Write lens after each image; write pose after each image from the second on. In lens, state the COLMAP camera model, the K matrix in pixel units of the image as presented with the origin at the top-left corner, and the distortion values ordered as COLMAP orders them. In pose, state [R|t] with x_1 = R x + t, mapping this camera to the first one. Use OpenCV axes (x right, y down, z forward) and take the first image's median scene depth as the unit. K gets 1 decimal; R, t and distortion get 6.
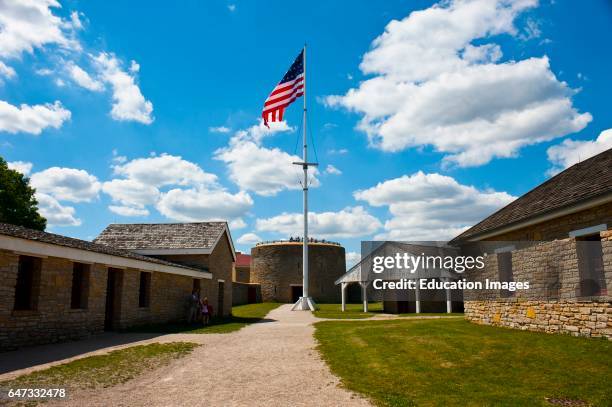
lens RADIAL K [[469.0, 0, 306.0], [0, 469.0, 203.5], [0, 0, 1]] dist [-0.035093, -0.001833]
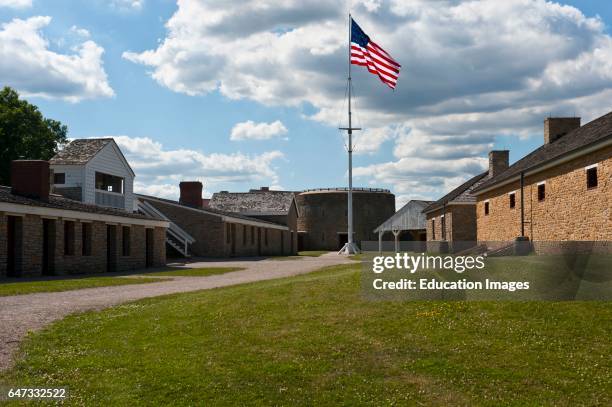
lens RADIAL K [[835.6, 0, 306.0], [0, 835.6, 203.5], [0, 0, 1]] dist [0.143705, 0.004955]
pose [[0.997484, -0.006260, -0.070619, 0.049466], [0.016001, 0.990270, 0.138237, -0.263963], [0.069067, -0.139019, 0.987878, -1.474711]]
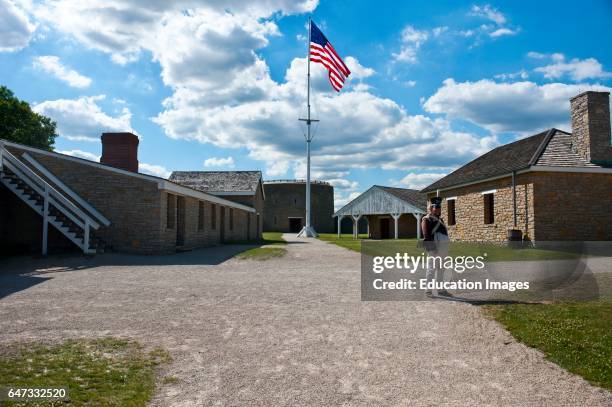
lens RADIAL K [[469.0, 0, 306.0], [0, 469.0, 203.5], [0, 0, 1]] dist [-0.035093, -0.001833]
pose [[0.998522, 0.011084, 0.053200, -0.100687], [-0.018459, 0.989949, 0.140215, -0.056411], [-0.051111, -0.140990, 0.988691, -0.340944]]
